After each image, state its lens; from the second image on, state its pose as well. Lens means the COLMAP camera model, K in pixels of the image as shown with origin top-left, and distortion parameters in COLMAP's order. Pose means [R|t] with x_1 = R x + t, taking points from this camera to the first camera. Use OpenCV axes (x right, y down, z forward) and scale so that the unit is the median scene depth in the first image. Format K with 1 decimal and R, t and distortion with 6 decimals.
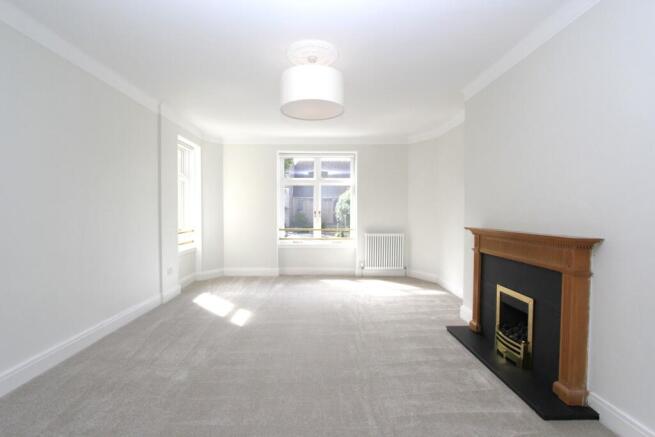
lens RADIAL K [[300.9, 0, 327.5], [0, 300.9, 218.5], [0, 0, 1]] dist [-0.014378, 0.000332]
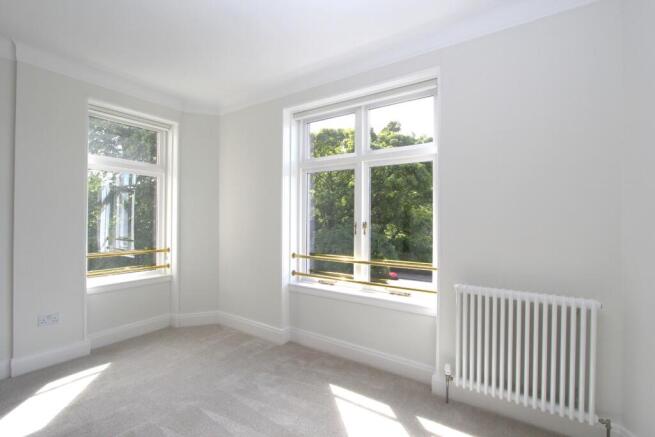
lens RADIAL K [[308.4, 0, 327.5], [0, 308.4, 218.5], [0, 0, 1]] dist [0.000102, 0.000221]
pose [[0.807391, -0.002771, -0.590010, 0.218977], [-0.016722, 0.999480, -0.027577, -0.014623], [0.589780, 0.032132, 0.806925, 0.607519]]
